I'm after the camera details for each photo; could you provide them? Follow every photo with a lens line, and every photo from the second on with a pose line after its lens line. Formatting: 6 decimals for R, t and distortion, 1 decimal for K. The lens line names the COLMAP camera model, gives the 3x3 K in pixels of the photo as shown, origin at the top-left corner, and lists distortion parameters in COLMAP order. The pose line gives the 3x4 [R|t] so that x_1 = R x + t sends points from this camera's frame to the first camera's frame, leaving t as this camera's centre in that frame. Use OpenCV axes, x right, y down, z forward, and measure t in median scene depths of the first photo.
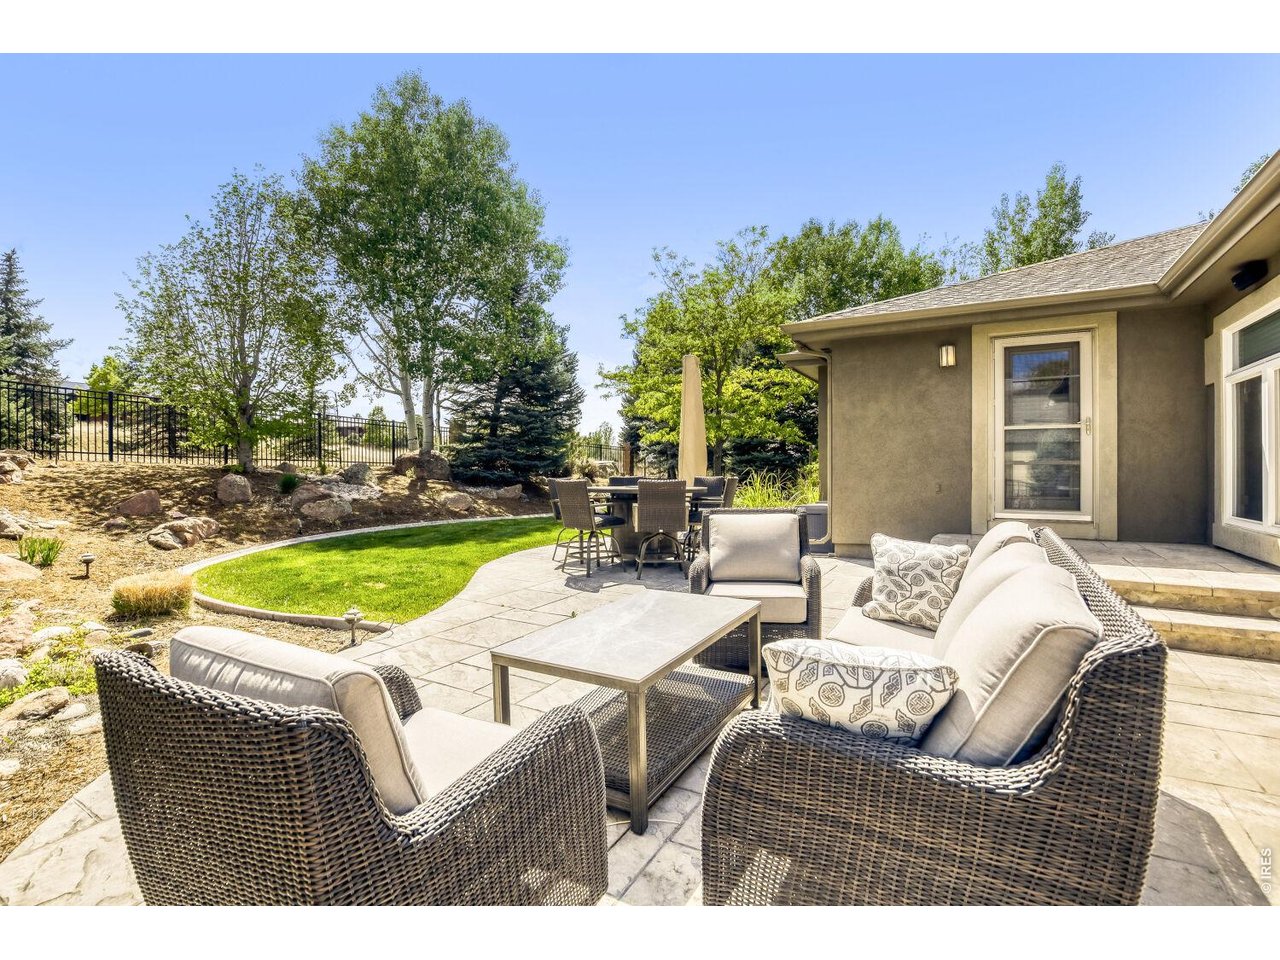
lens RADIAL K [[580.2, 0, 640.0], [0, 580.2, 480.0], [0, 0, 1]] dist [-0.015618, 0.000020]
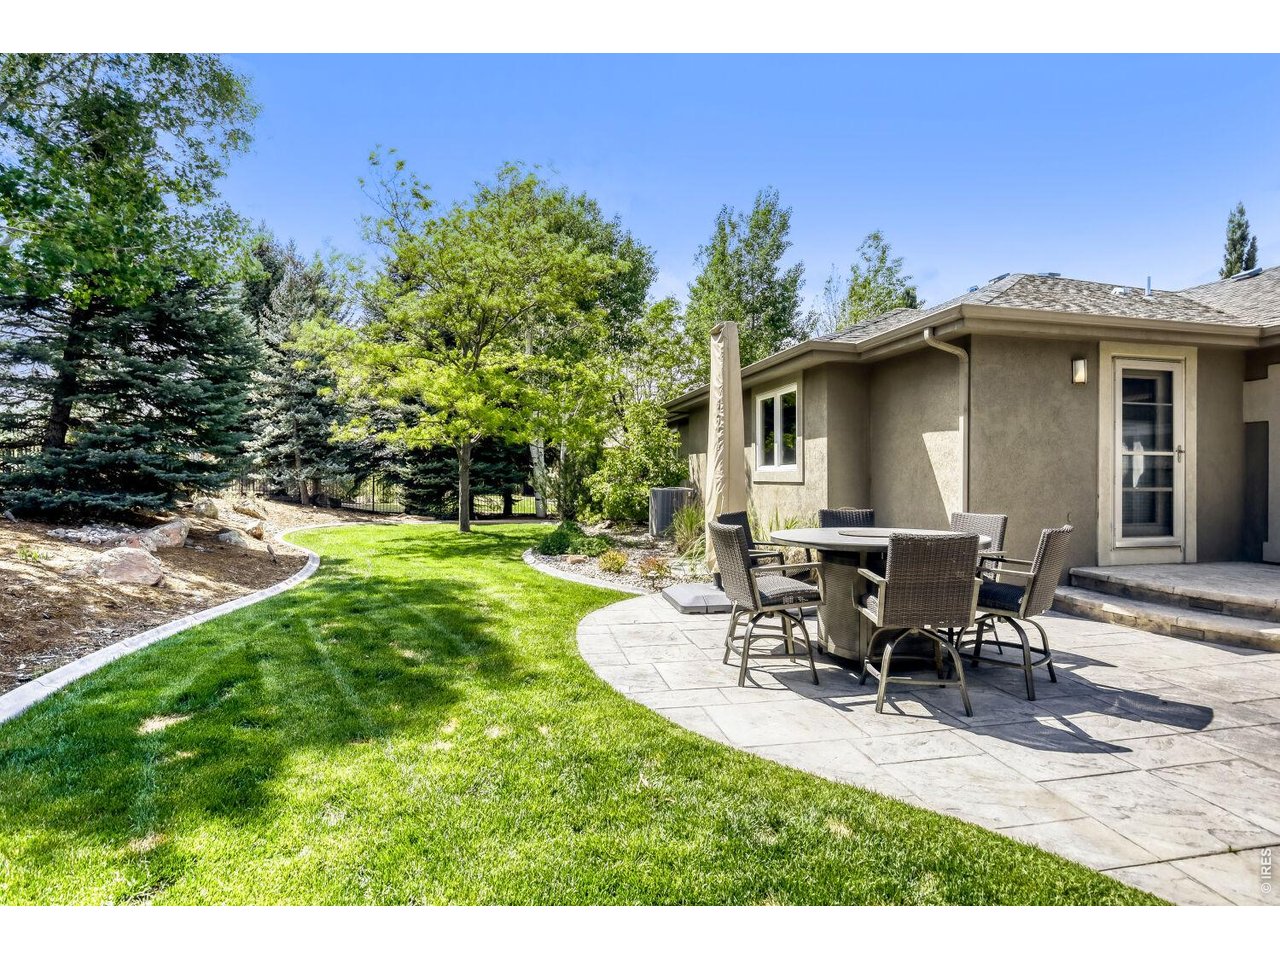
lens RADIAL K [[580.2, 0, 640.0], [0, 580.2, 480.0], [0, 0, 1]] dist [-0.015618, 0.000020]
pose [[0.757769, -0.027008, 0.651964, -0.583271], [0.000517, 0.999168, 0.040790, -0.082875], [-0.652523, -0.030573, 0.757152, 0.779208]]
